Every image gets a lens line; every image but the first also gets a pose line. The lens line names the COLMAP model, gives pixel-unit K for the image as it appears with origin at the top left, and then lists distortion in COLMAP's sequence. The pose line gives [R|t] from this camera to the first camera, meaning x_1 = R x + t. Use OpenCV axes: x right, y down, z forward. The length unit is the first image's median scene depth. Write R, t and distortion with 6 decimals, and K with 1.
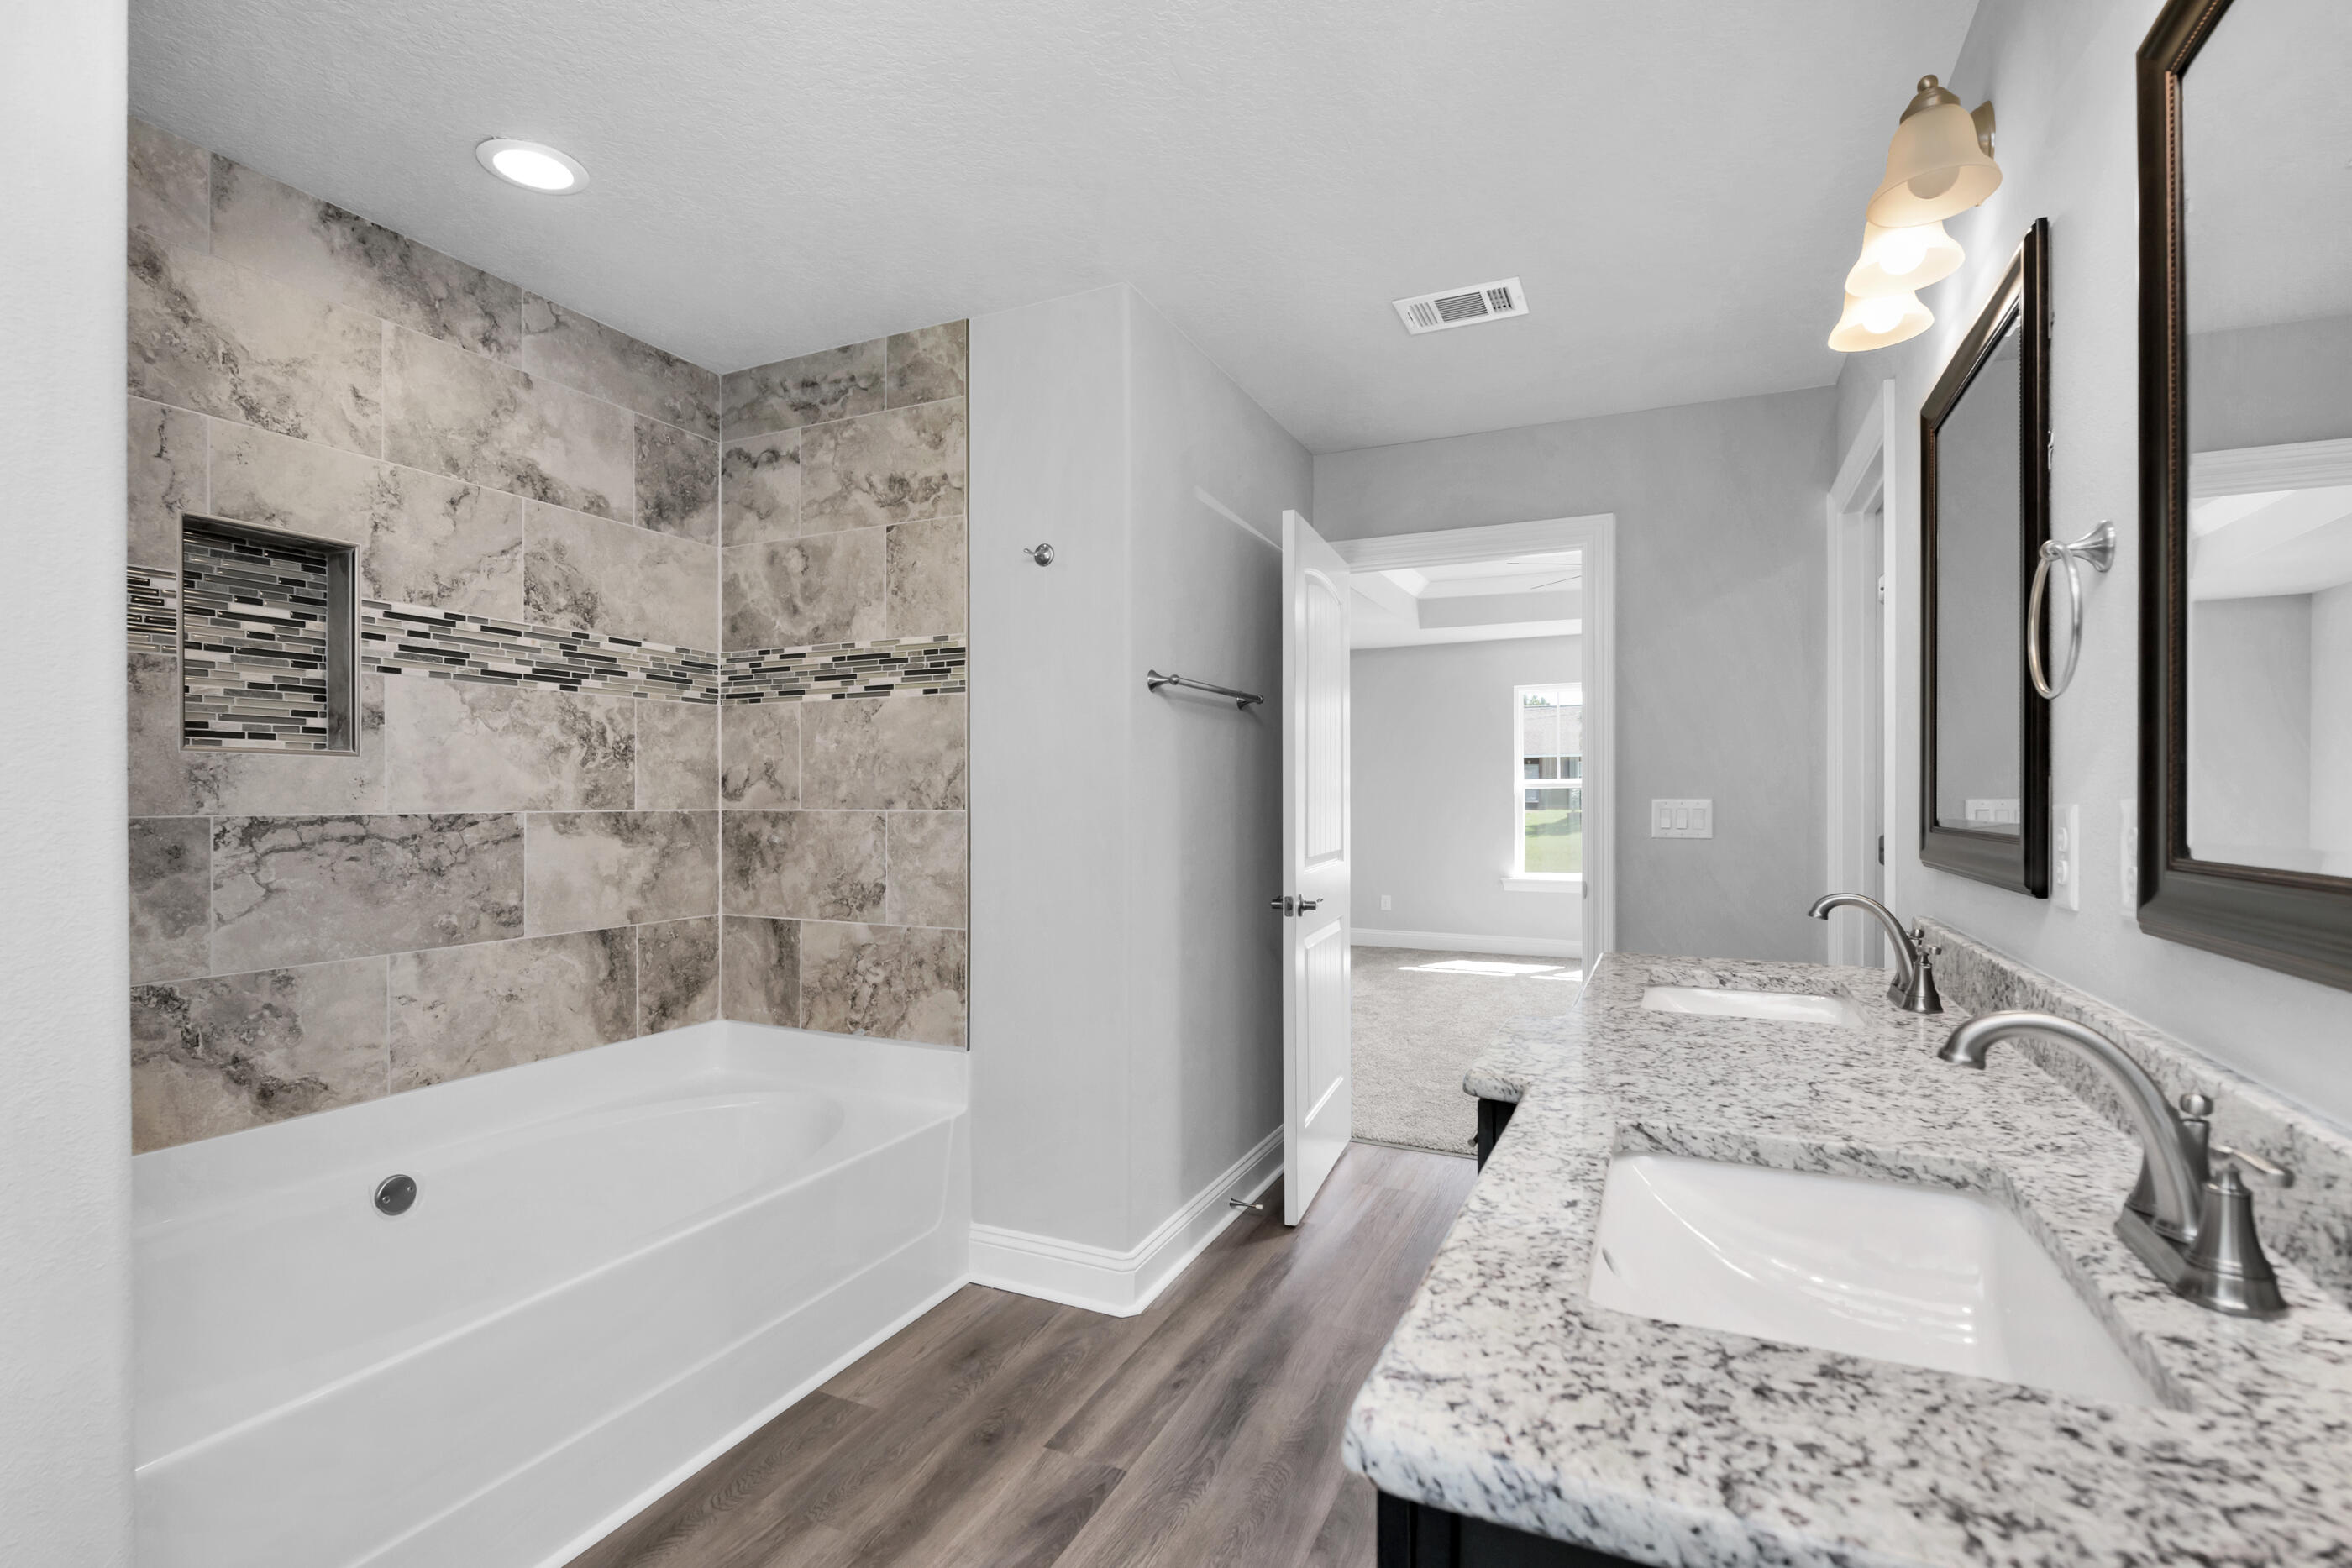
lens RADIAL K [[1036.5, 0, 1190.0], [0, 1036.5, 796.6], [0, 0, 1]] dist [-0.000572, 0.000140]
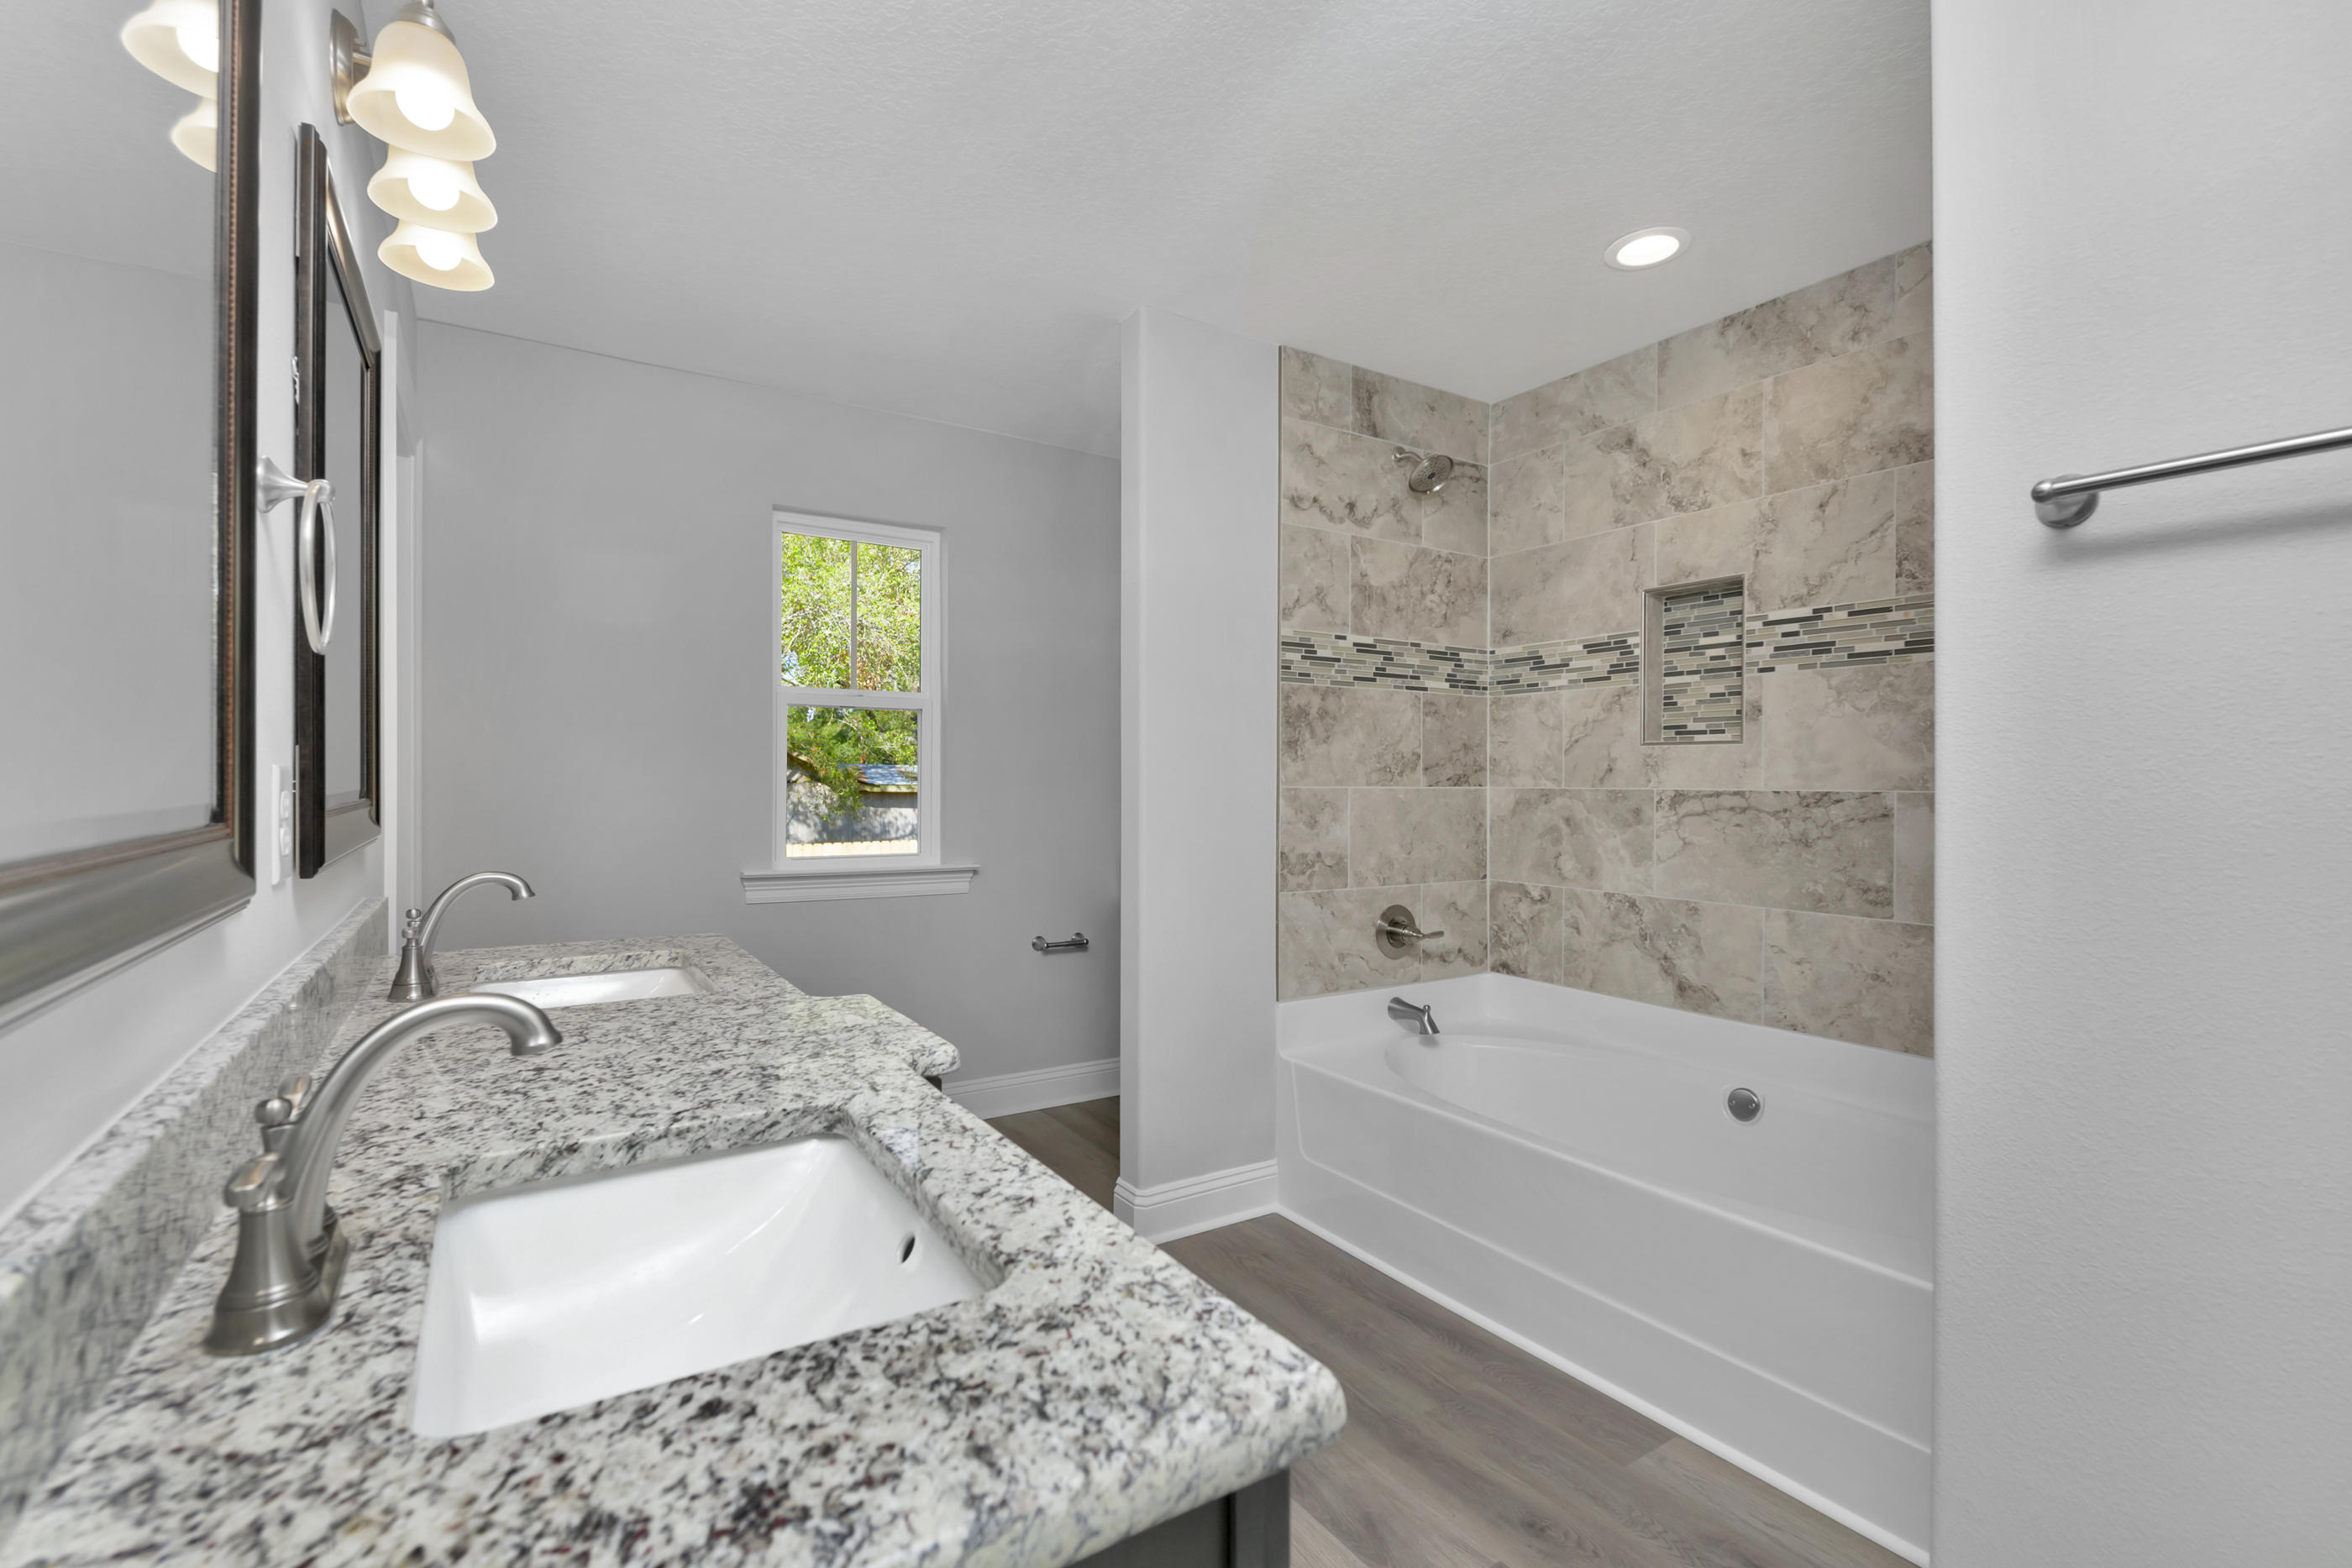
lens RADIAL K [[1036.5, 0, 1180.4], [0, 1036.5, 781.3], [0, 0, 1]] dist [-0.000572, 0.000140]
pose [[-0.516926, -0.001100, -0.856029, 0.593322], [-0.004092, 0.999991, 0.001186, 0.007671], [0.856020, 0.004116, -0.516926, 1.028639]]
